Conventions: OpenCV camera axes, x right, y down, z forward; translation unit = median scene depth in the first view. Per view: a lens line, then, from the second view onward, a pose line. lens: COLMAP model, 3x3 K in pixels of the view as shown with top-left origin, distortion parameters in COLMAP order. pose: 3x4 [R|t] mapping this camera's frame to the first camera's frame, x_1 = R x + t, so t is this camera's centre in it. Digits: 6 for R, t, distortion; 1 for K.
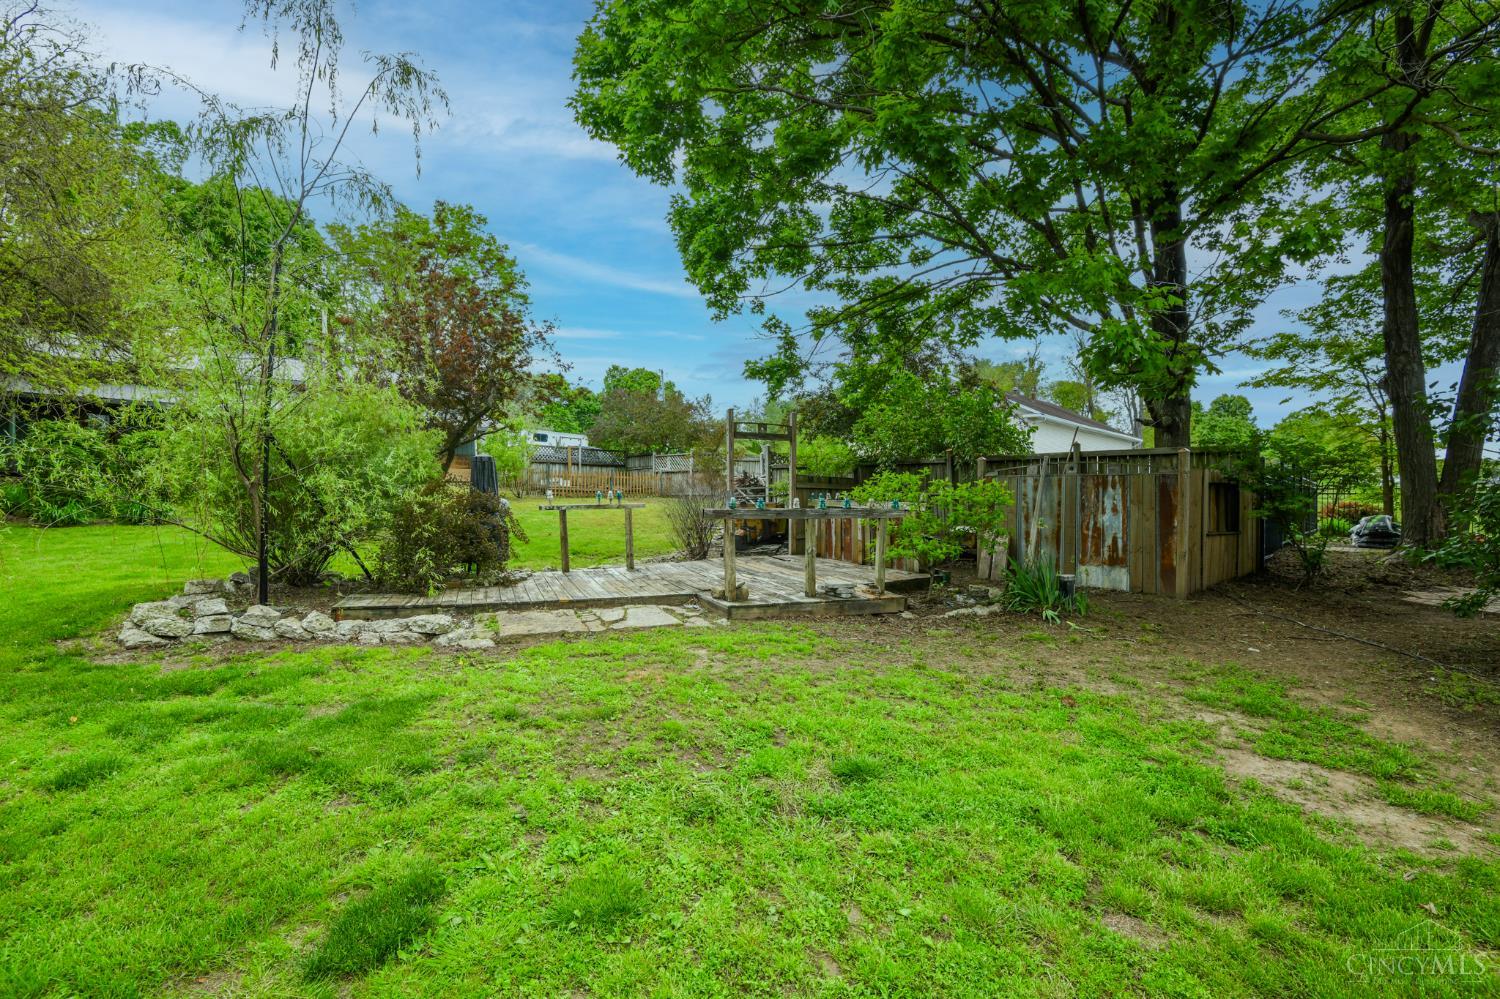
lens RADIAL K [[692.1, 0, 750.0], [0, 692.1, 499.5], [0, 0, 1]] dist [0.001025, -0.014853]
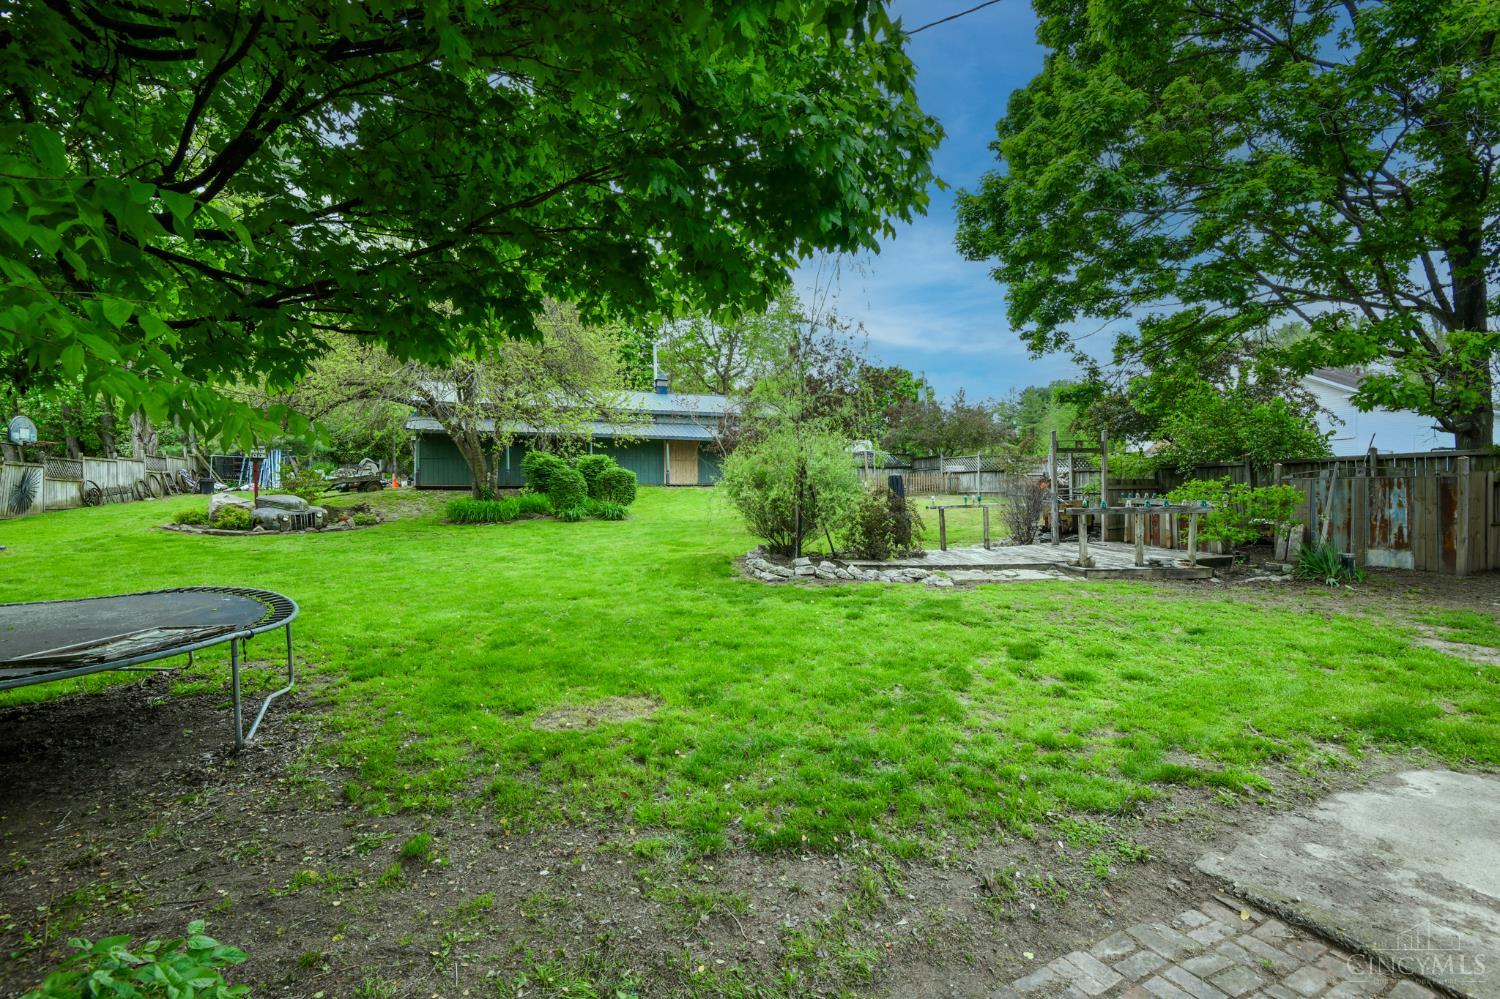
lens RADIAL K [[692.1, 0, 750.0], [0, 692.1, 499.5], [0, 0, 1]] dist [0.001025, -0.014853]
pose [[0.940593, -0.013367, -0.339272, -0.160696], [0.015928, 0.999862, 0.004765, -0.019596], [0.339161, -0.009886, 0.940676, -0.564711]]
